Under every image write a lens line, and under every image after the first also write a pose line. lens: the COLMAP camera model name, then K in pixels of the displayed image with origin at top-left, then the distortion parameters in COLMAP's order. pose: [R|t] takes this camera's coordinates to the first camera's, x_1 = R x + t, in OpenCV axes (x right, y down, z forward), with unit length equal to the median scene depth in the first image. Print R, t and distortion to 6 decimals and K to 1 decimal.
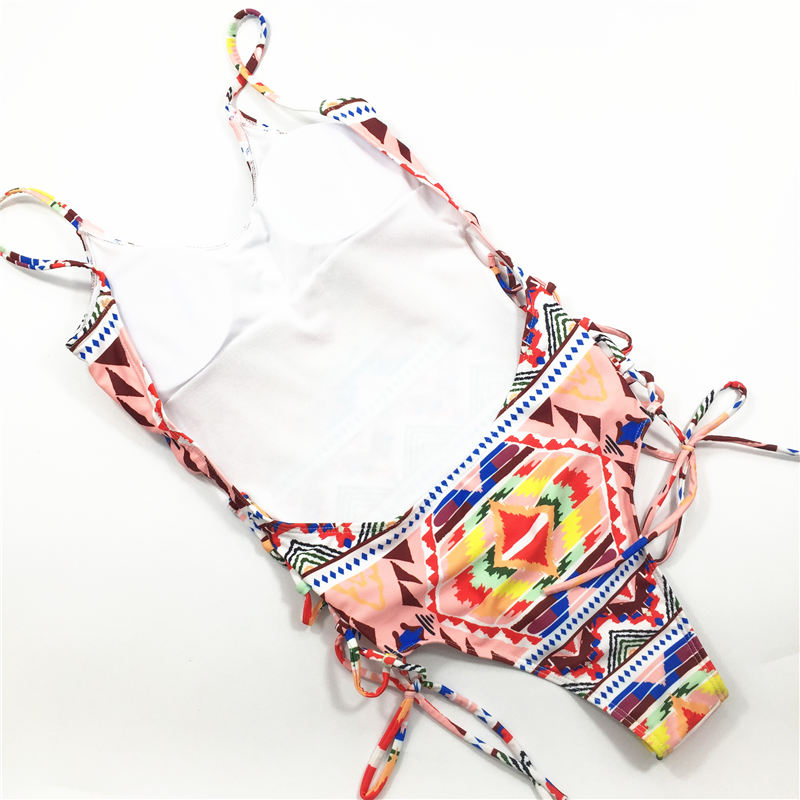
lens RADIAL K [[905.6, 0, 400.9], [0, 905.6, 396.1], [0, 0, 1]] dist [0.061817, 0.000000]
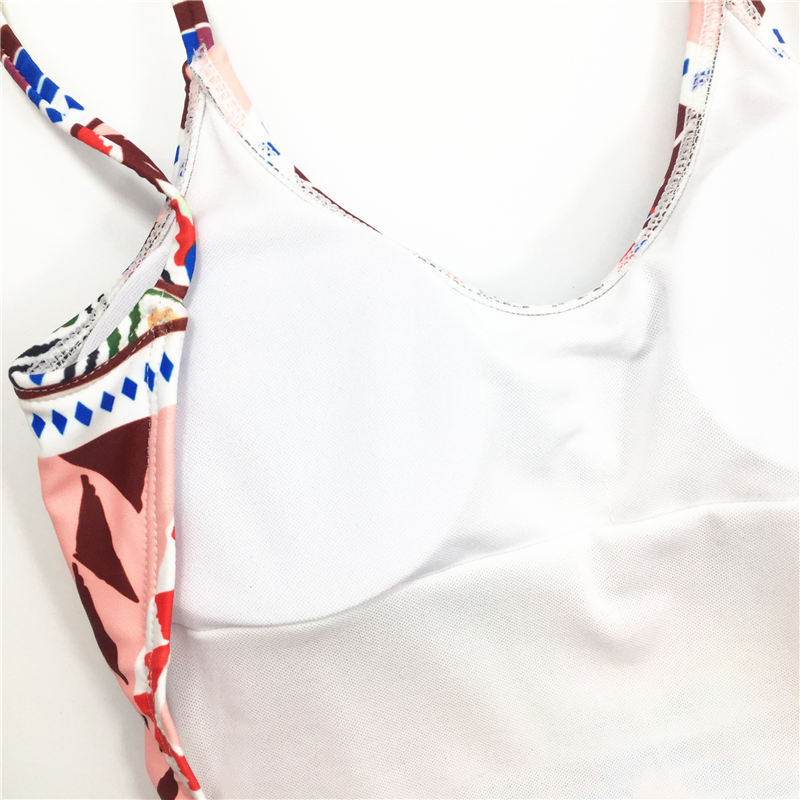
lens RADIAL K [[905.6, 0, 397.4], [0, 905.6, 403.9], [0, 0, 1]] dist [0.061817, 0.000000]
pose [[0.873044, 0.486686, 0.030509, -0.238603], [-0.481762, 0.851144, 0.208468, -0.192012], [0.075491, -0.196700, 0.977553, 0.657503]]
